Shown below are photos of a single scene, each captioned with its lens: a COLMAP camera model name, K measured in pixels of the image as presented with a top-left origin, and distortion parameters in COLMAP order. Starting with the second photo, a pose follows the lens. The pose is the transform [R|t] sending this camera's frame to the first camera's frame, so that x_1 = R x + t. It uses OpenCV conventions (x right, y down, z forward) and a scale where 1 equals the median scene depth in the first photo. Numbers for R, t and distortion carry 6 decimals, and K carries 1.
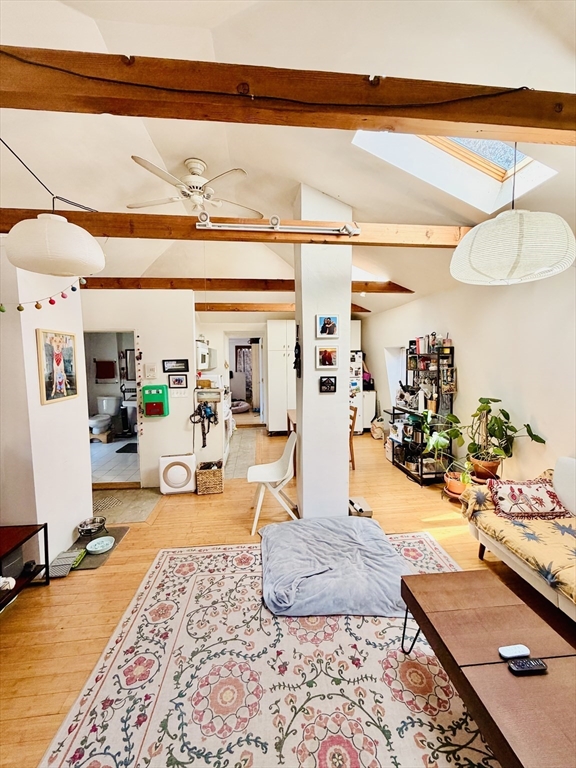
lens RADIAL K [[306.6, 0, 288.1], [0, 306.6, 382.1], [0, 0, 1]] dist [-0.000739, 0.000951]
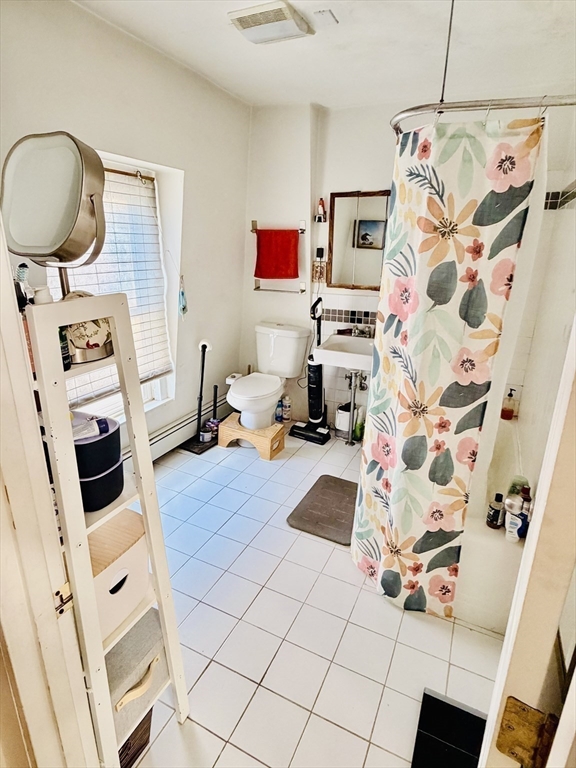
lens RADIAL K [[425.0, 0, 285.7], [0, 425.0, 382.7], [0, 0, 1]] dist [0.002075, -0.001294]
pose [[0.857872, 0.181694, -0.480669, -0.459226], [-0.059102, 0.964083, 0.258944, -0.033539], [0.510453, -0.193732, 0.837798, 0.796635]]
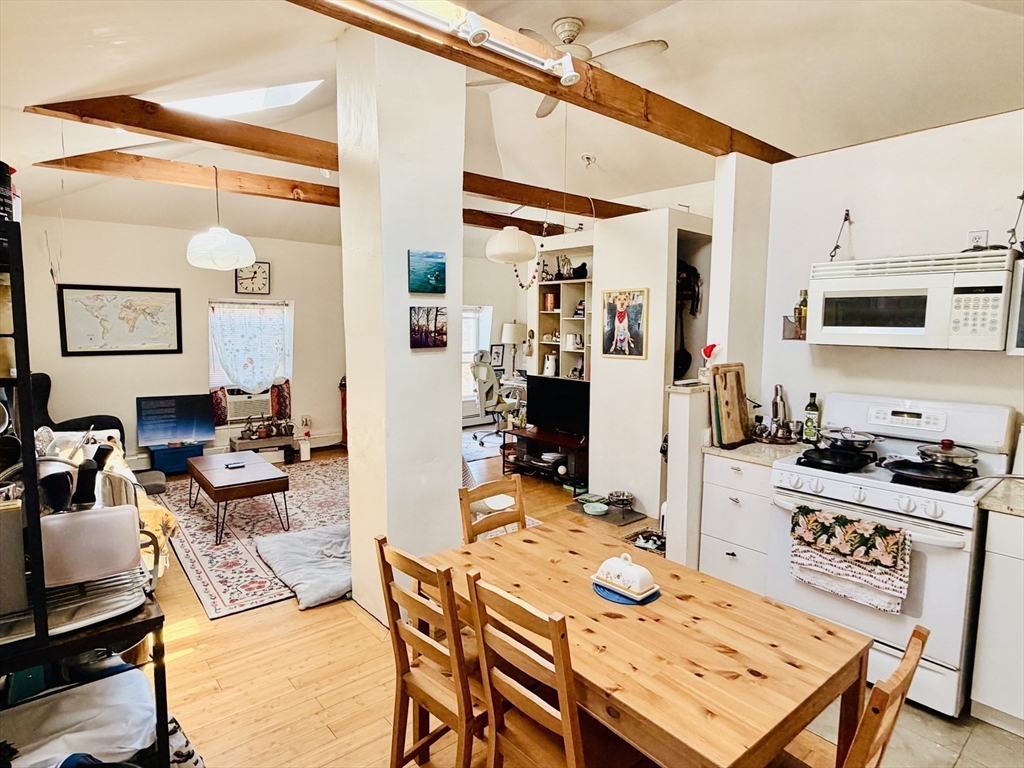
lens RADIAL K [[566.6, 0, 506.1], [0, 566.6, 384.8], [0, 0, 1]] dist [0.002075, -0.001294]
pose [[-0.828526, 0.062073, -0.556499, 0.630613], [-0.042066, 0.984128, 0.172401, -0.161284], [0.558368, 0.166248, -0.812765, 2.349541]]
